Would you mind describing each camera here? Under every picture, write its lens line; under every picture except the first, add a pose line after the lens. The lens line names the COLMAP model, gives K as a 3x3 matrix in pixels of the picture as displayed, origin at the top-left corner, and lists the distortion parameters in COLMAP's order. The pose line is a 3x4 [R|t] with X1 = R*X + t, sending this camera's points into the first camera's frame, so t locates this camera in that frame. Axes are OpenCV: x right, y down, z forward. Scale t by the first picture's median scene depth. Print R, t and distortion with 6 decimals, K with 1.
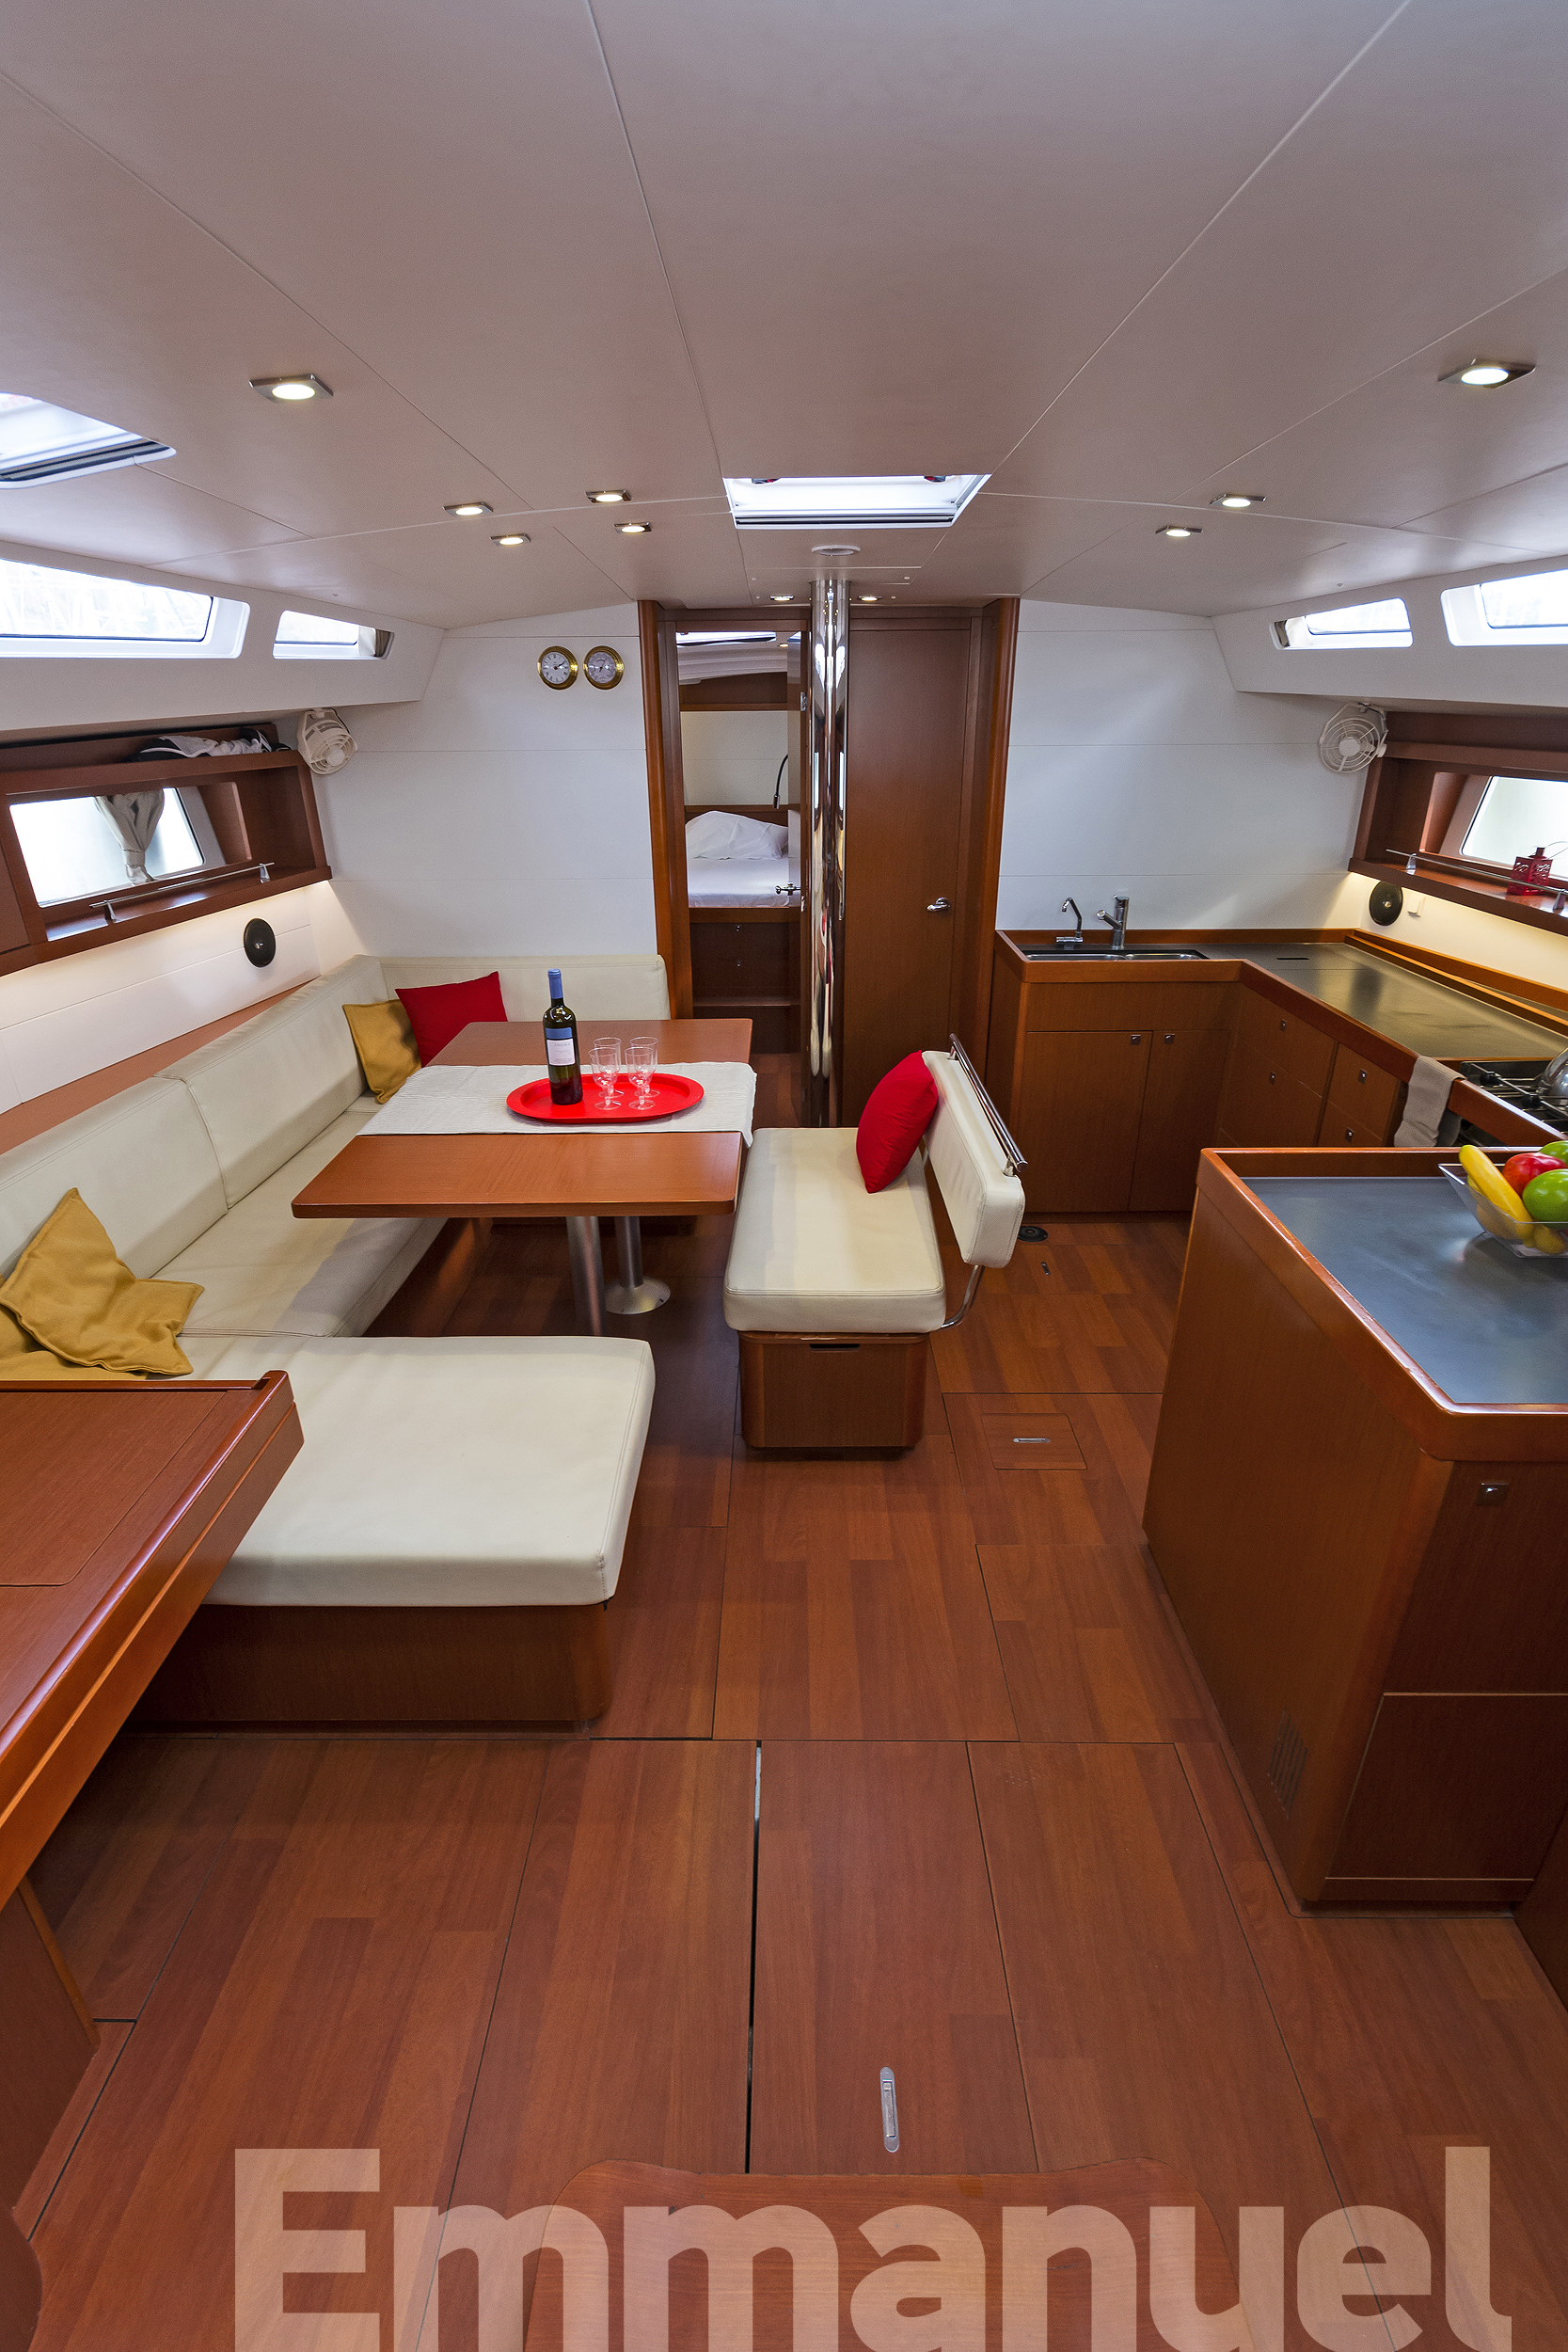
lens RADIAL K [[1069.9, 0, 777.3], [0, 1069.9, 1158.9], [0, 0, 1]] dist [-0.000805, -0.000738]
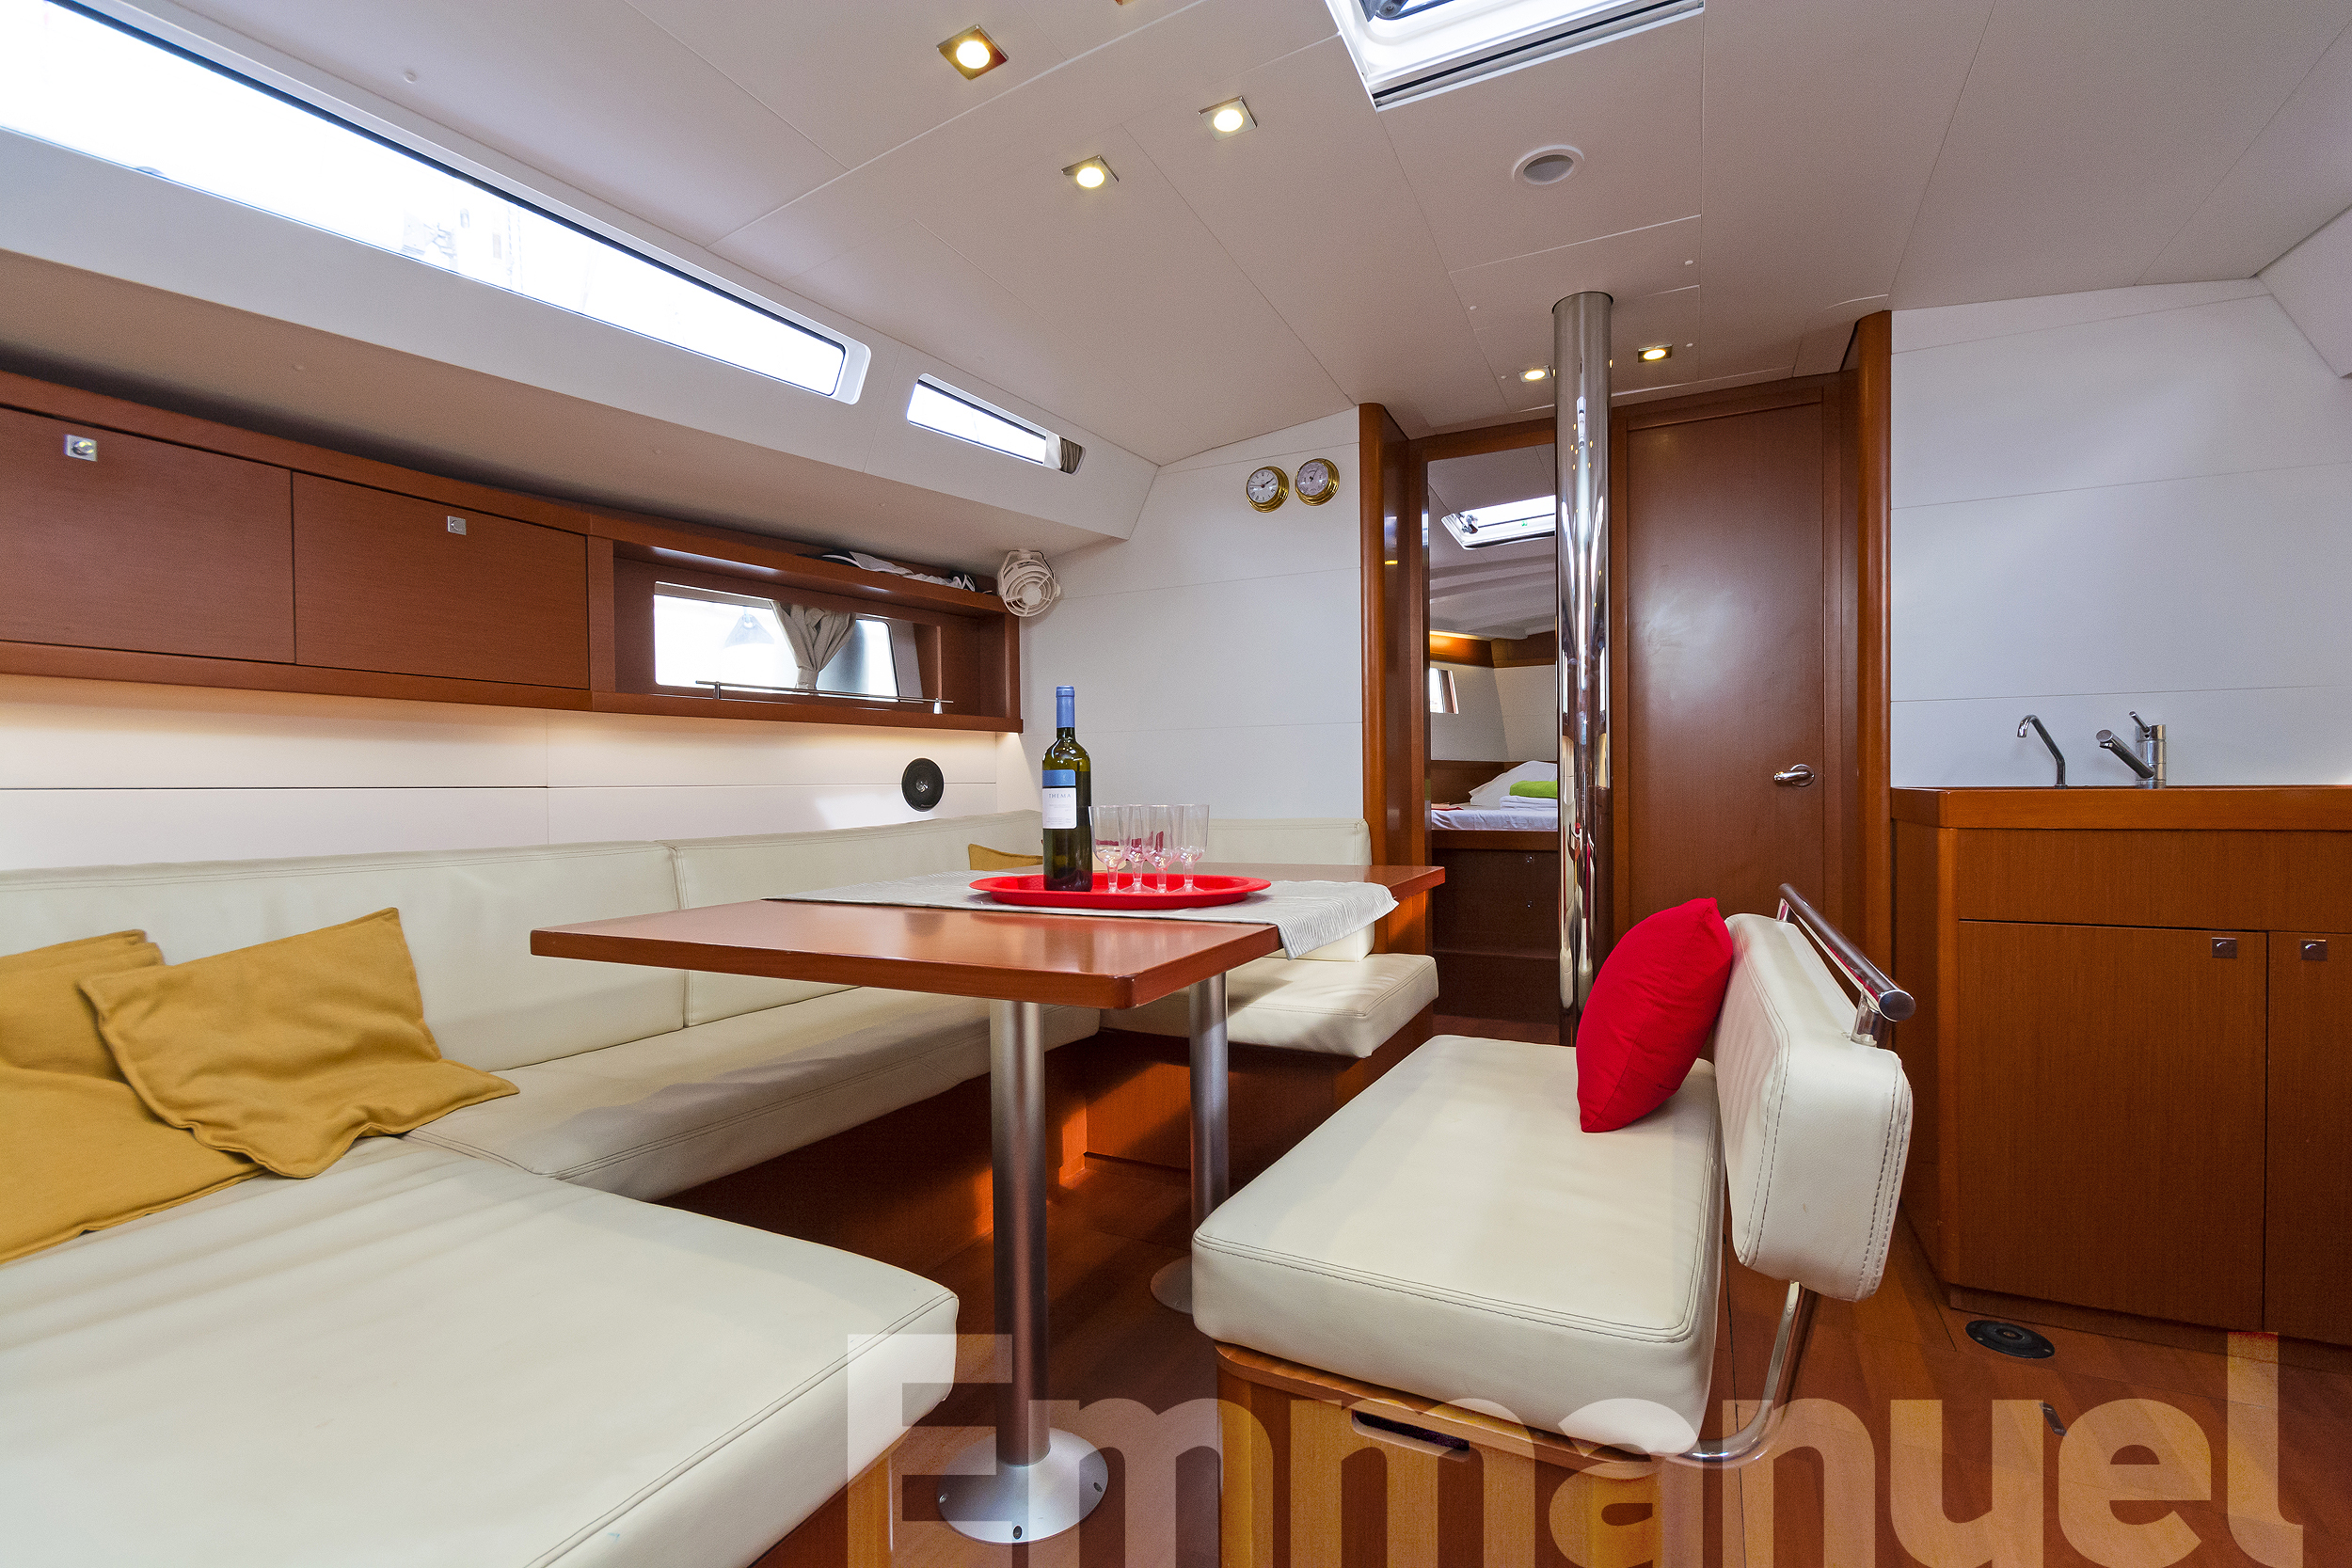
lens RADIAL K [[1029.2, 0, 1187.8], [0, 1029.2, 785.7], [0, 0, 1]] dist [0.003933, 0.000394]
pose [[0.901982, 0.003179, -0.431763, 0.113754], [-0.165574, 0.926073, -0.339078, 0.071110], [0.398766, 0.377331, 0.835827, 0.402321]]
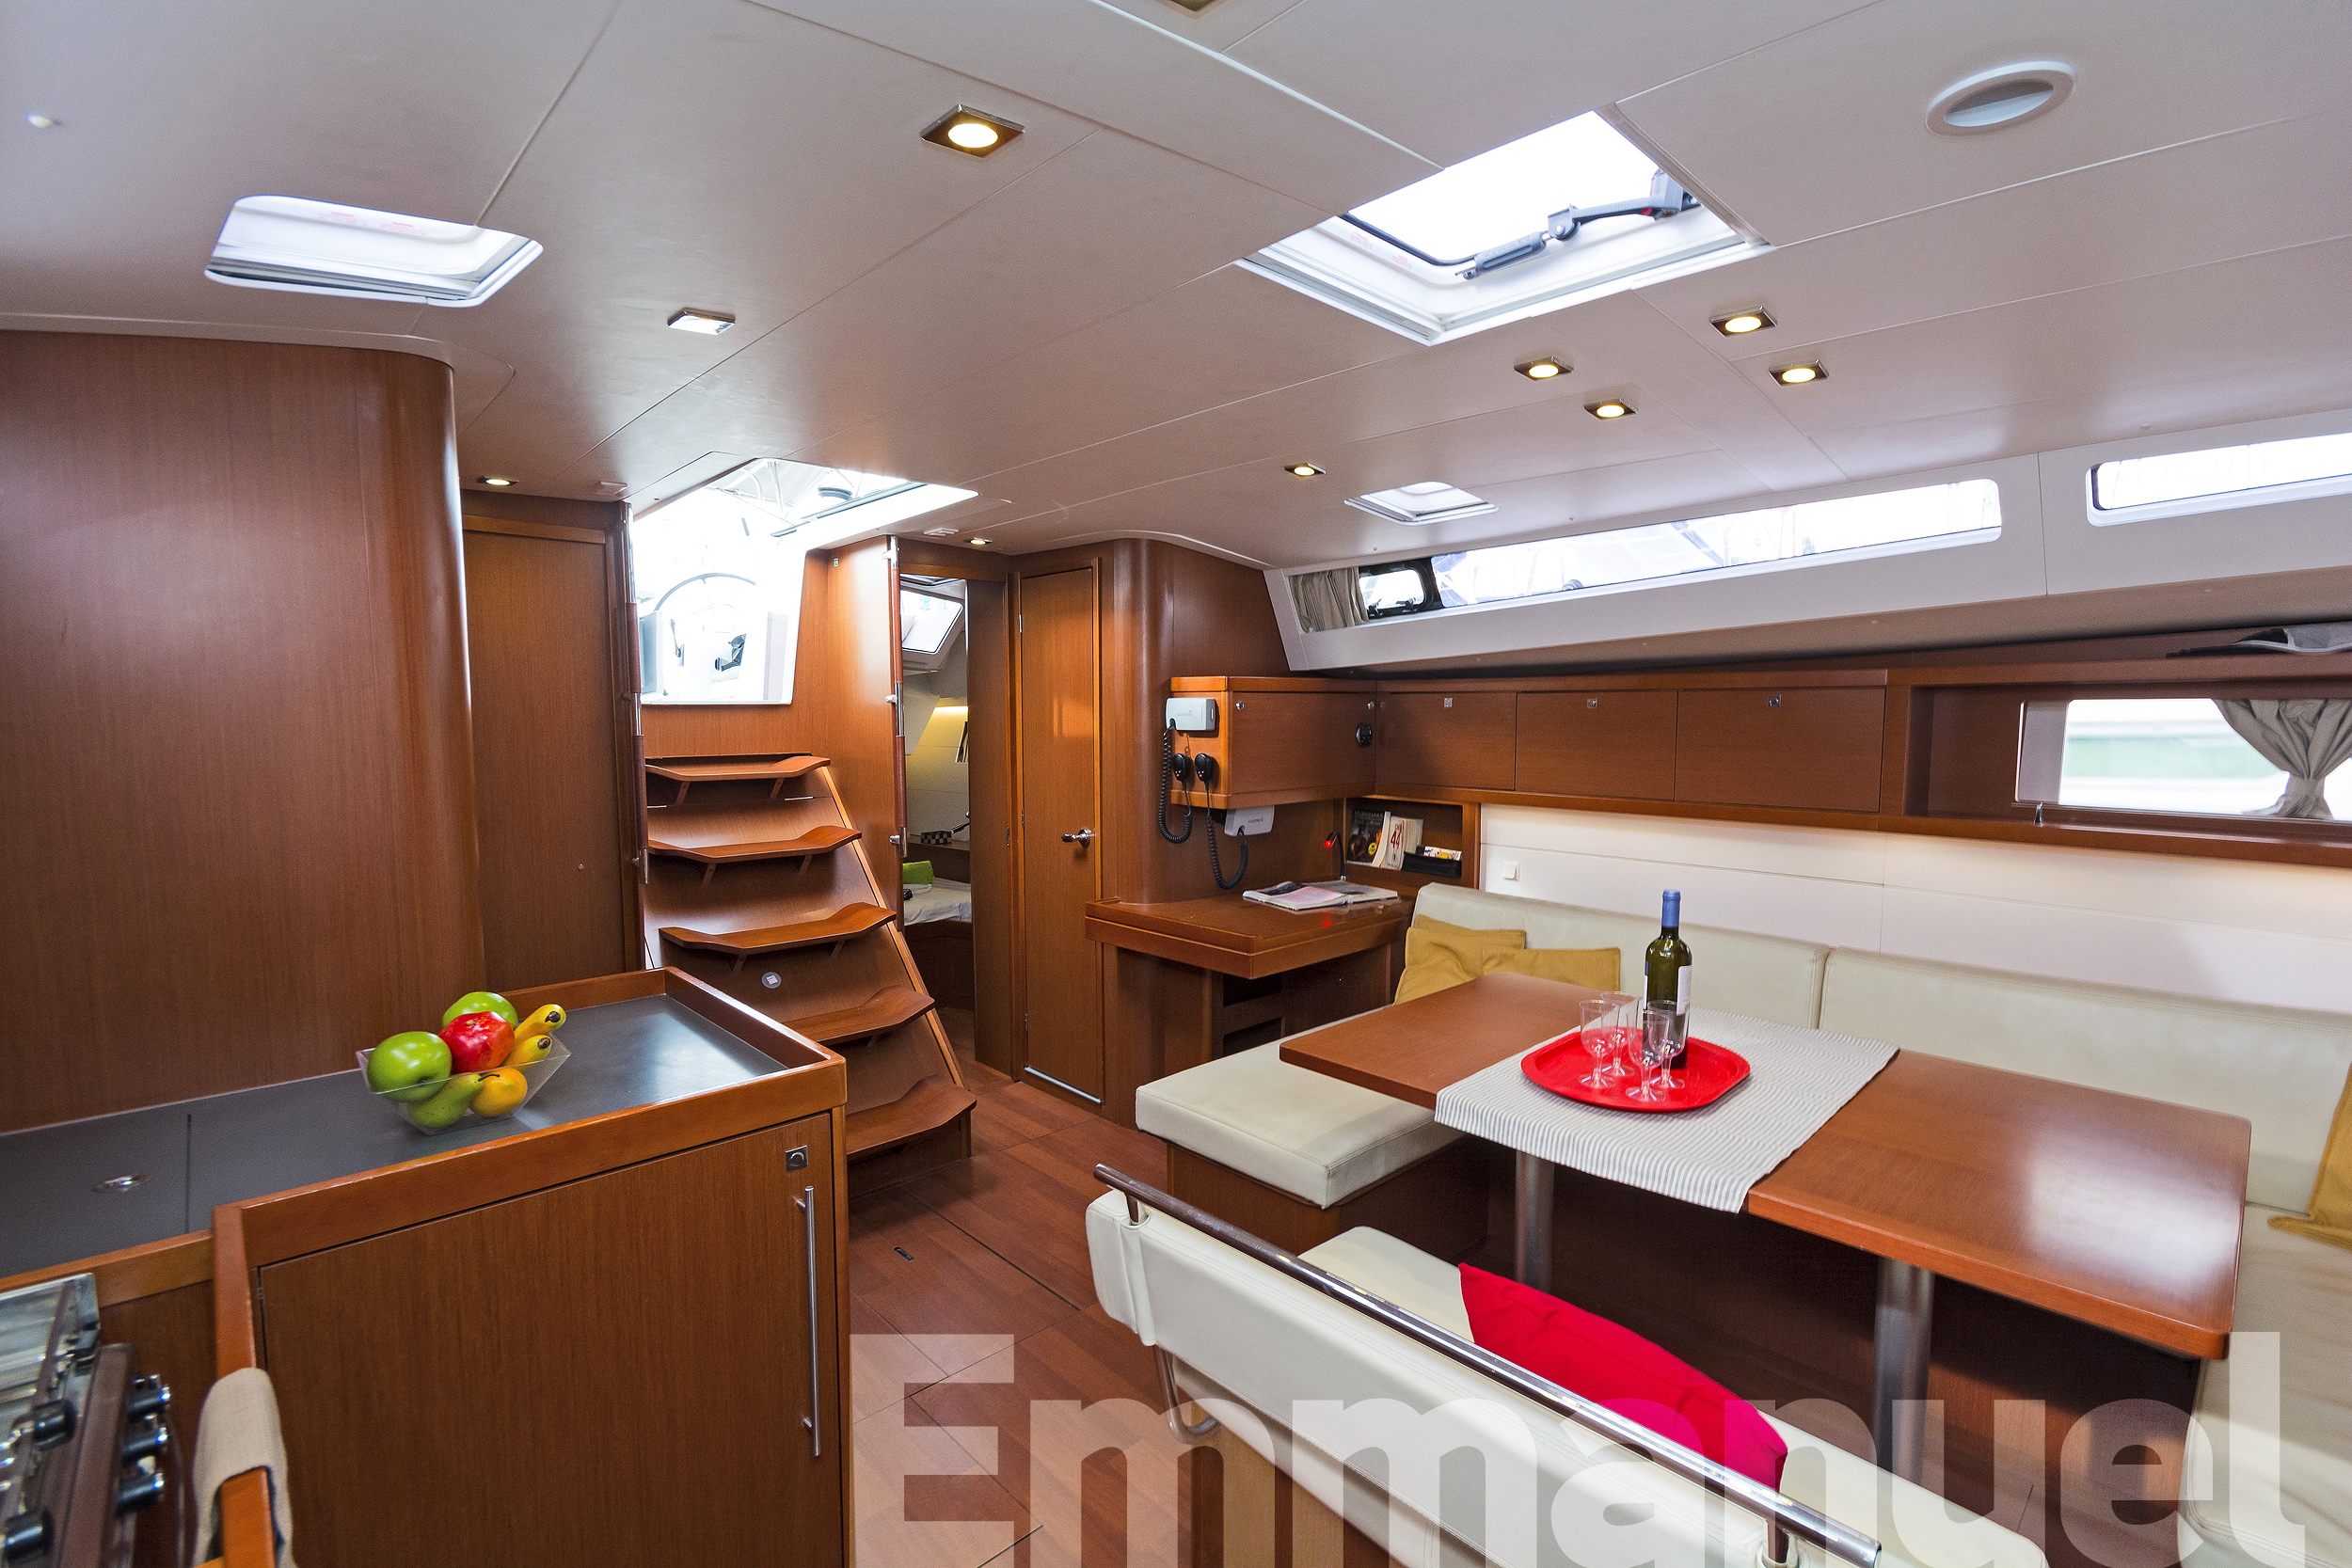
lens RADIAL K [[1047.2, 0, 1192.0], [0, 1047.2, 793.1], [0, 0, 1]] dist [0.002056, 0.000256]
pose [[-0.715959, 0.066085, -0.695008, 0.458098], [-0.259160, 0.899221, 0.352475, -0.337204], [0.648259, 0.432475, -0.626678, 0.973634]]
